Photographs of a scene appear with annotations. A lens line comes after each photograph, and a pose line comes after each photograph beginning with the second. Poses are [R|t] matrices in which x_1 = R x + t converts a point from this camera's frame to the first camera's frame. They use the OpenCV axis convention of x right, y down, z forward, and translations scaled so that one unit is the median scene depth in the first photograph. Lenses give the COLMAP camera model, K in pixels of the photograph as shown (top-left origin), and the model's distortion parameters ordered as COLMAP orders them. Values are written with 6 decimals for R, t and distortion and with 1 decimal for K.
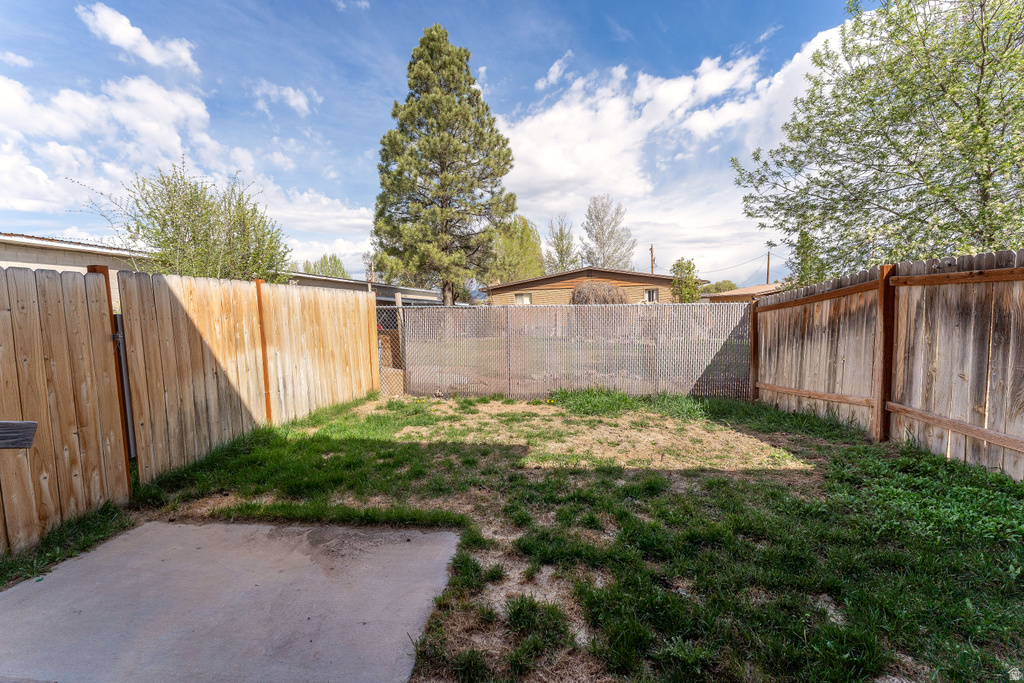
lens RADIAL K [[417.7, 0, 510.3], [0, 417.7, 333.9], [0, 0, 1]] dist [-0.001438, -0.000426]
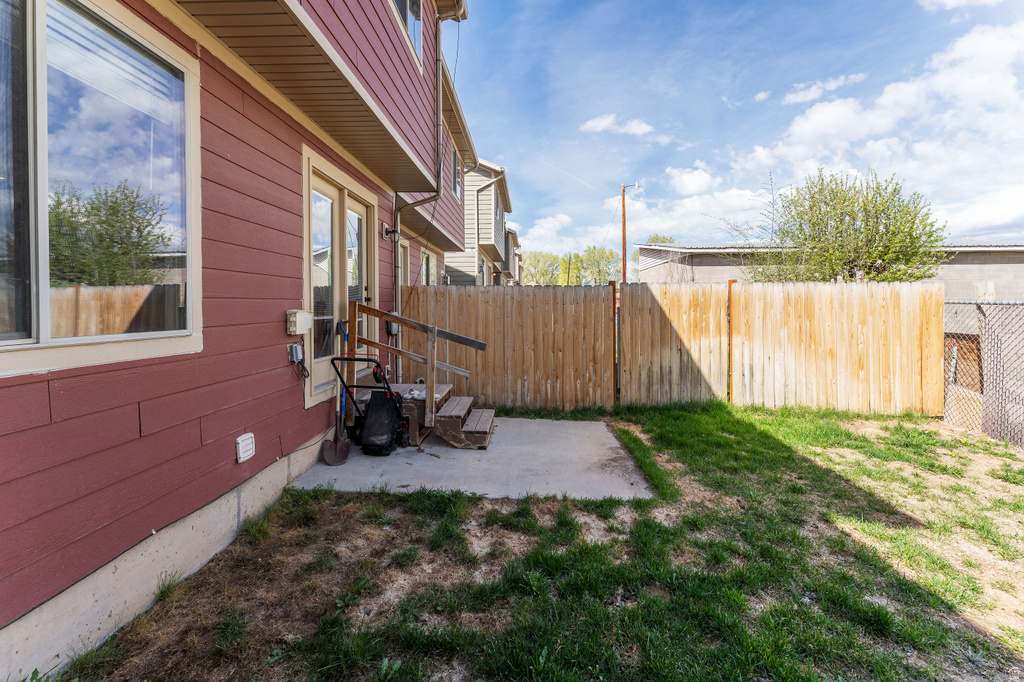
lens RADIAL K [[454.1, 0, 511.2], [0, 454.1, 304.0], [0, 0, 1]] dist [0.000265, 0.000320]
pose [[0.051833, 0.024331, -0.998359, 0.758972], [-0.059079, 0.998027, 0.021256, -0.056234], [0.996907, 0.057881, 0.053168, 0.328918]]
